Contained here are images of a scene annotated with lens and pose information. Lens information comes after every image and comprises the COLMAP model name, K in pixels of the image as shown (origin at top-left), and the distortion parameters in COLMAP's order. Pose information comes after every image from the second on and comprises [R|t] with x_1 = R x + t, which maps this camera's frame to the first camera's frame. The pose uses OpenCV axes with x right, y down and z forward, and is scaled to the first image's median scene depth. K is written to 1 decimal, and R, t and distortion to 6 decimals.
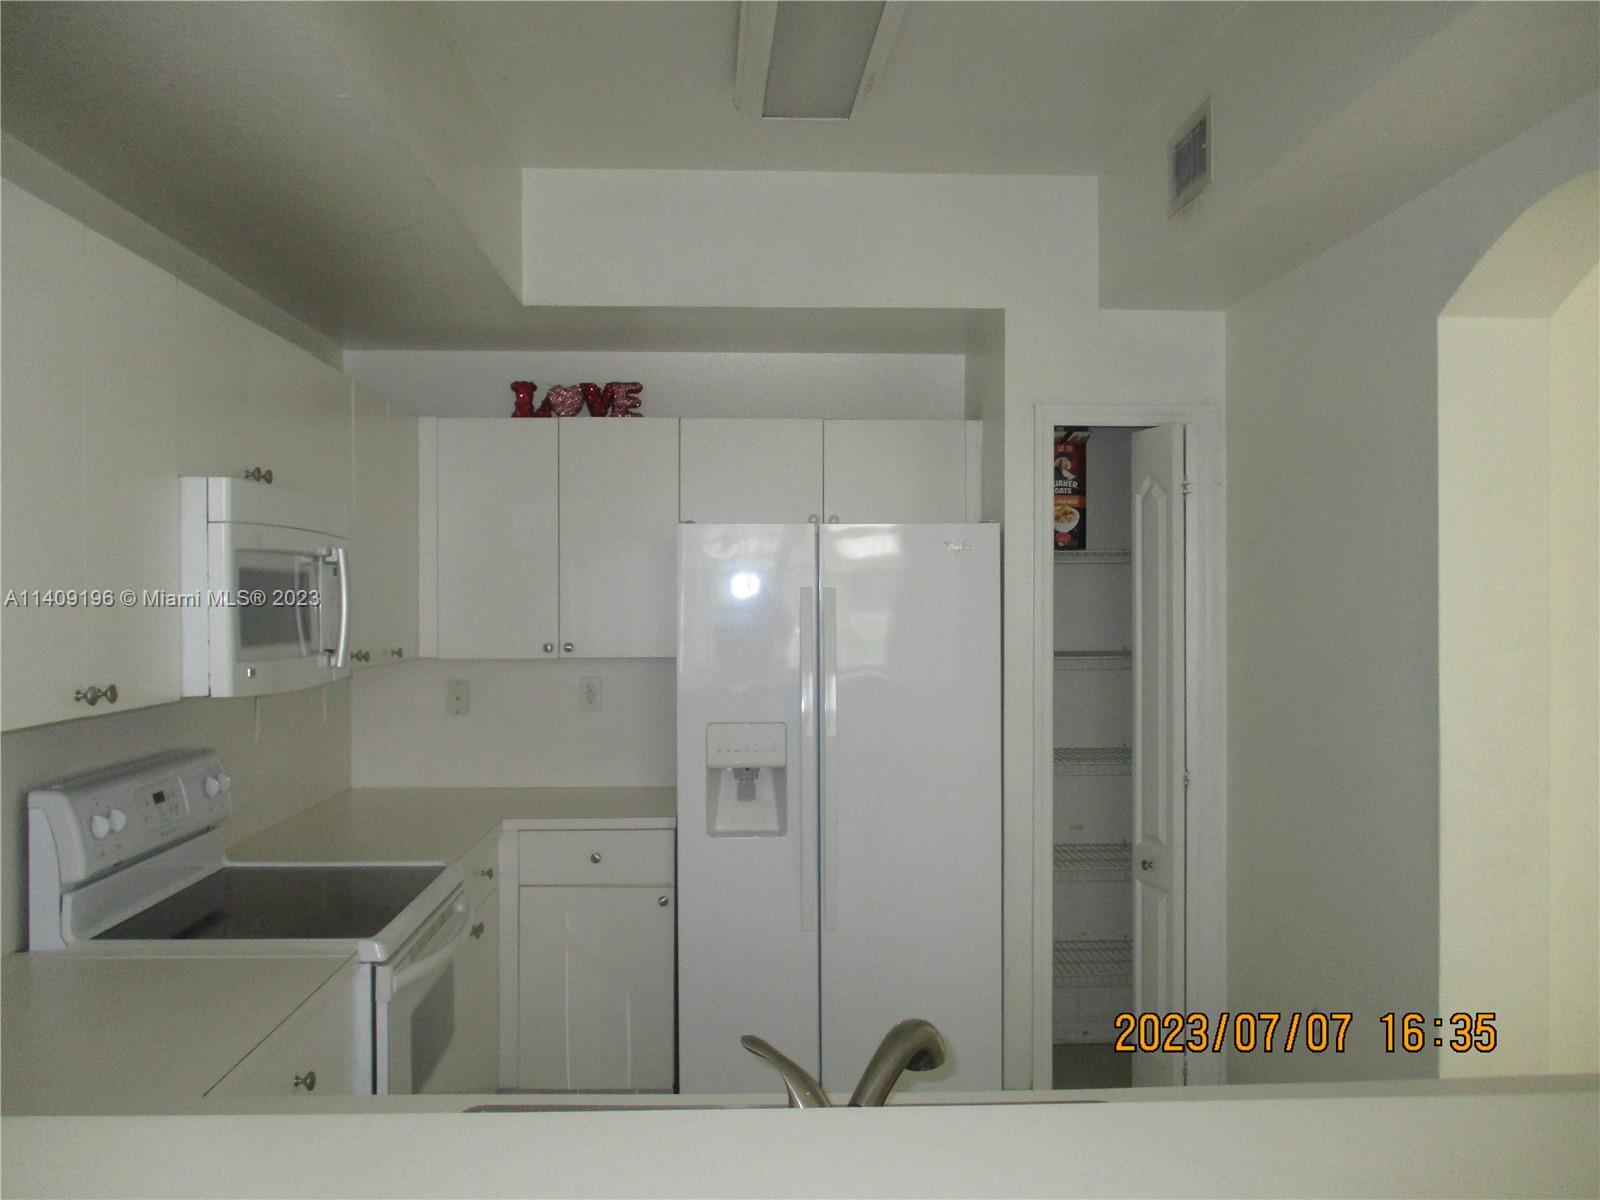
lens RADIAL K [[1333.8, 0, 797.7], [0, 1333.8, 603.6], [0, 0, 1]] dist [-0.033435, 0.017138]
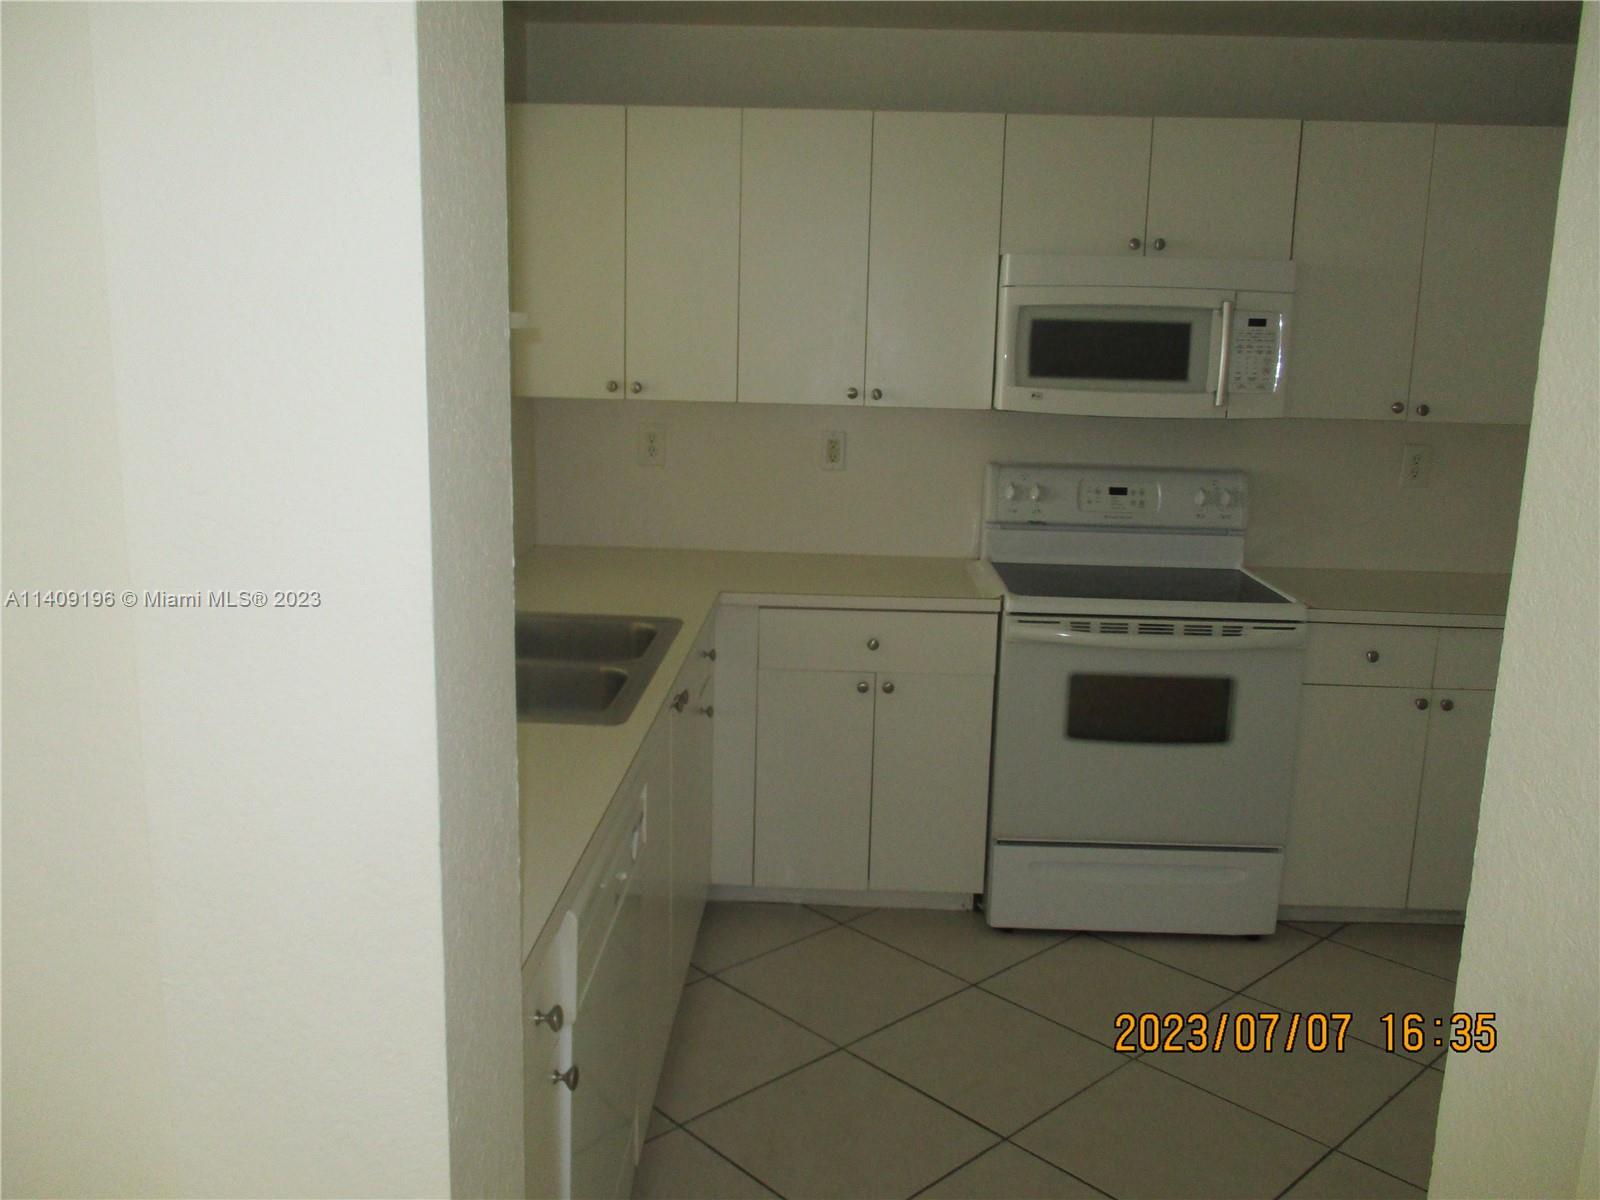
lens RADIAL K [[1333.8, 0, 797.7], [0, 1333.8, 603.6], [0, 0, 1]] dist [-0.033435, 0.017138]
pose [[-0.084260, 0.192875, -0.977599, 0.652399], [-0.025709, 0.980340, 0.195632, -0.000401], [0.996112, 0.041617, -0.077645, 0.557888]]
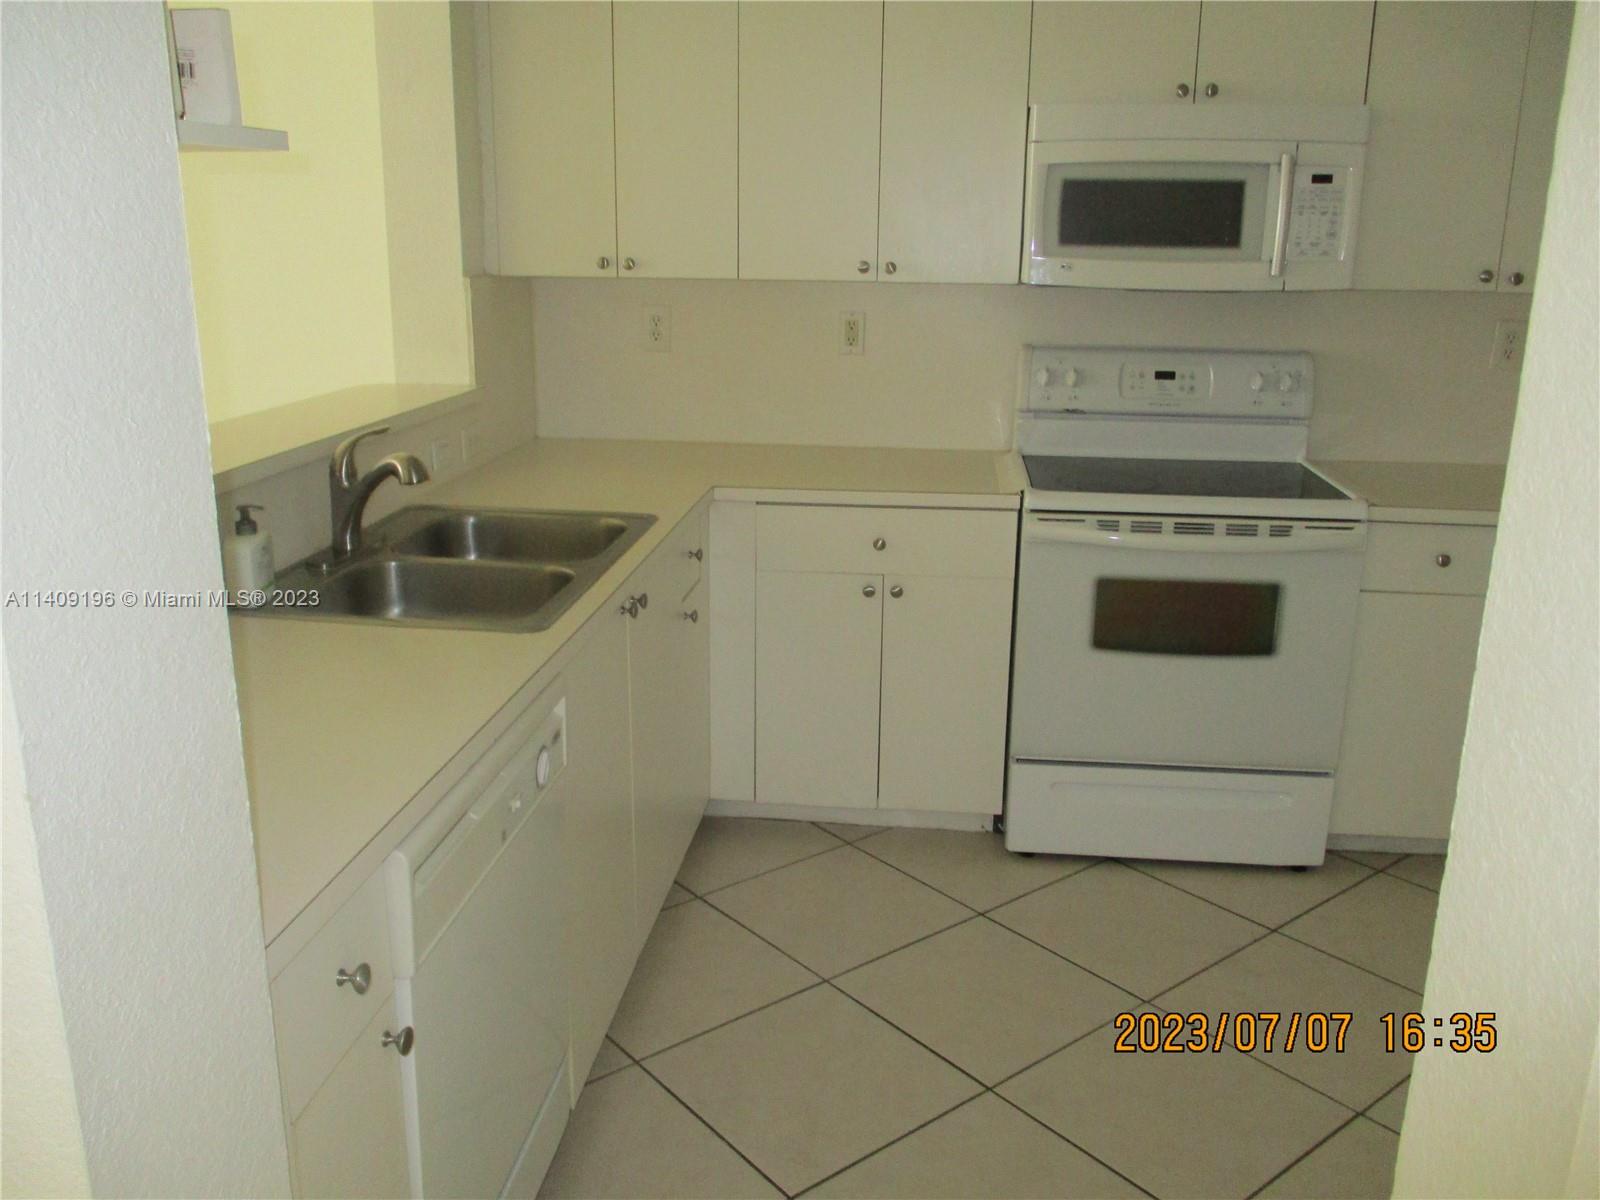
lens RADIAL K [[1333.8, 0, 797.7], [0, 1333.8, 603.6], [0, 0, 1]] dist [-0.033435, 0.017138]
pose [[-0.162104, 0.264736, -0.950598, 0.575768], [-0.011165, 0.962786, 0.270034, 0.014594], [0.986711, 0.054387, -0.153116, 0.616261]]
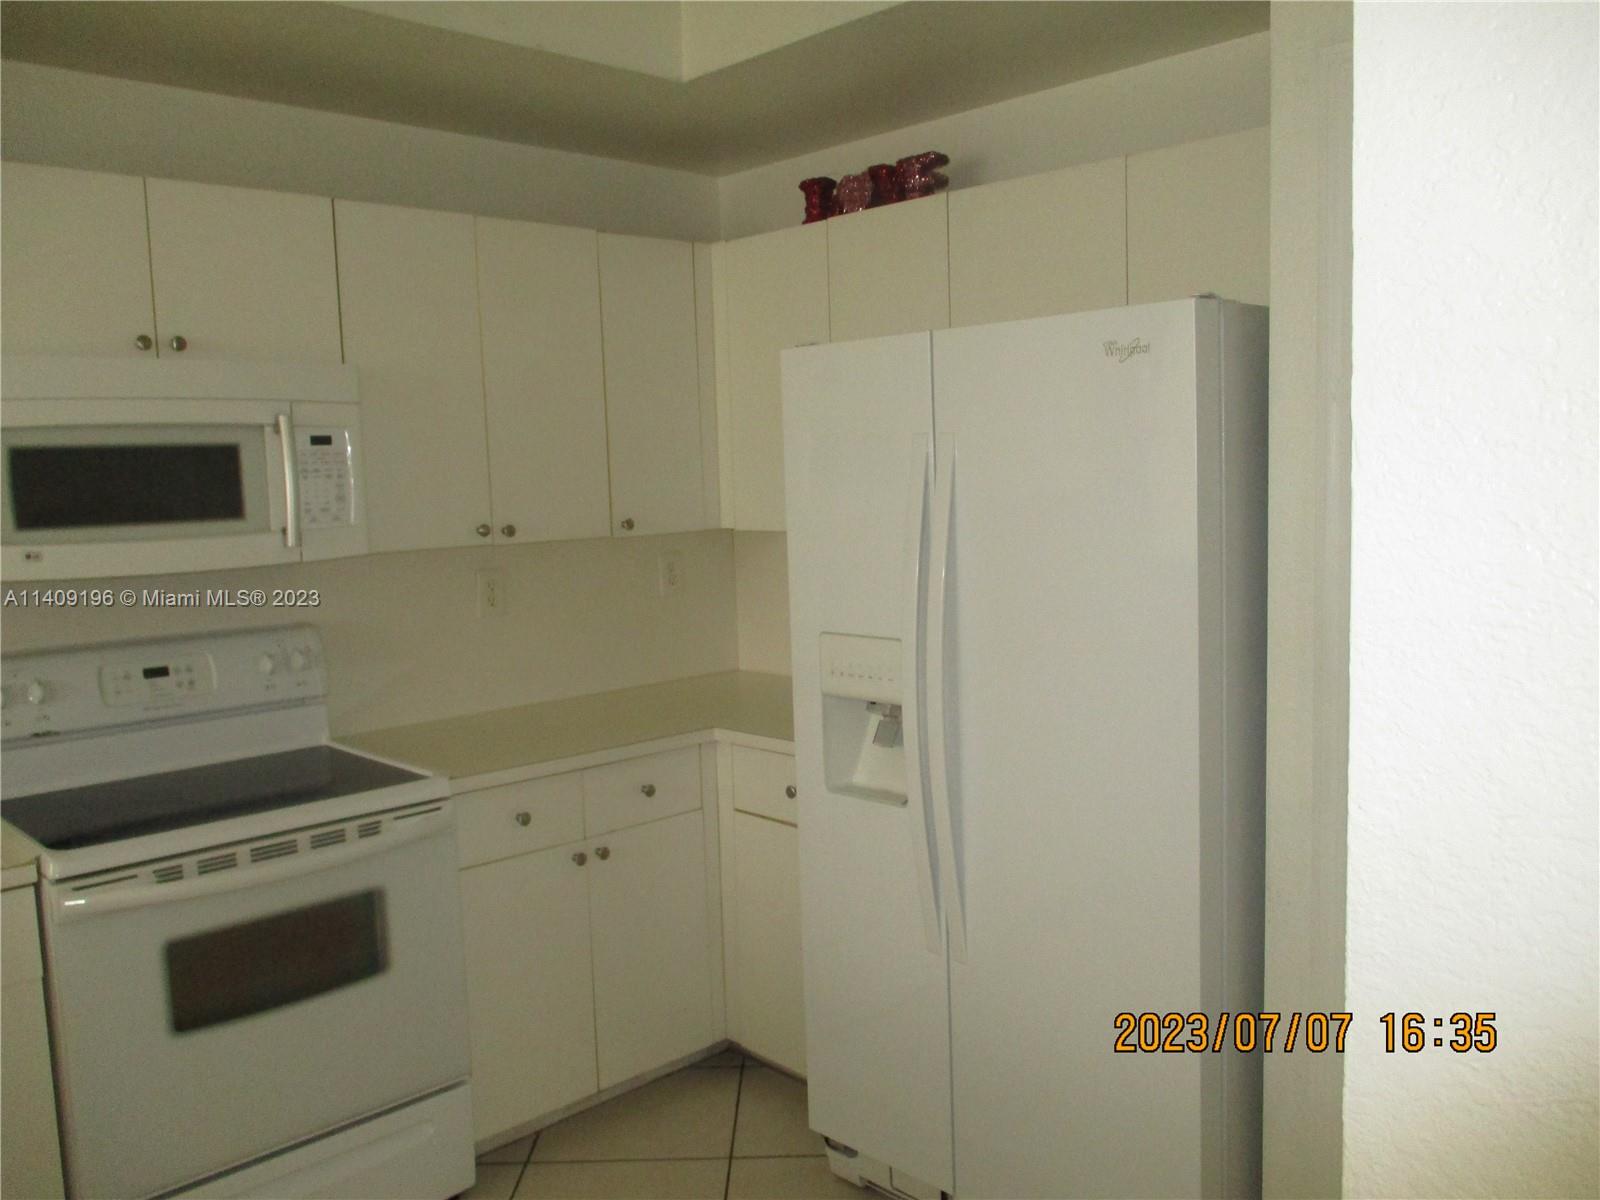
lens RADIAL K [[1333.8, 0, 797.7], [0, 1333.8, 603.6], [0, 0, 1]] dist [-0.033435, 0.017138]
pose [[0.658011, 0.057674, -0.750796, 0.430815], [0.027863, 0.994515, 0.100815, 0.003420], [0.752492, -0.087257, 0.652795, 0.507584]]
